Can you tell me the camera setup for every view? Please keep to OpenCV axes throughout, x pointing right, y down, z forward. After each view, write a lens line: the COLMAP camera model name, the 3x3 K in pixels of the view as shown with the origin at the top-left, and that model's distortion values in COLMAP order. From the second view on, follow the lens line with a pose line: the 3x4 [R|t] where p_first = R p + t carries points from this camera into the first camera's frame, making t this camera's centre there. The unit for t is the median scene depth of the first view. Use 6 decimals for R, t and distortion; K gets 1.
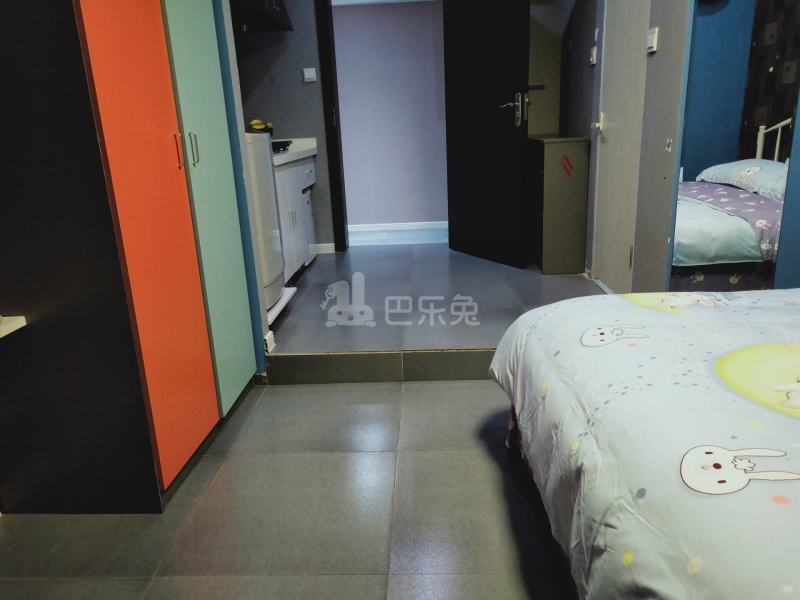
lens RADIAL K [[609.7, 0, 395.6], [0, 609.7, 298.7], [0, 0, 1]] dist [0.025299, 0.003623]
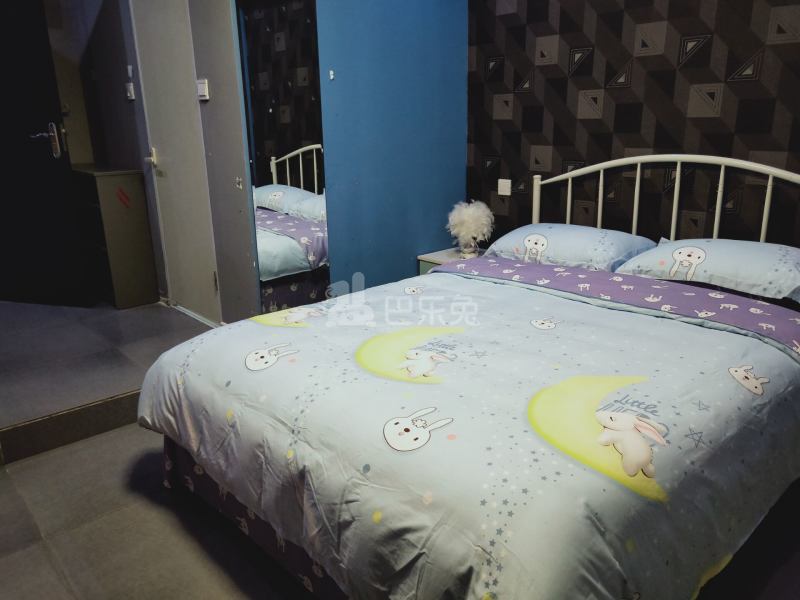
lens RADIAL K [[609.7, 0, 395.6], [0, 609.7, 298.7], [0, 0, 1]] dist [0.025299, 0.003623]
pose [[0.714905, -0.163288, 0.679888, -0.206643], [0.178329, 0.982774, 0.048519, -0.051605], [-0.676099, 0.086557, 0.731709, -0.026088]]
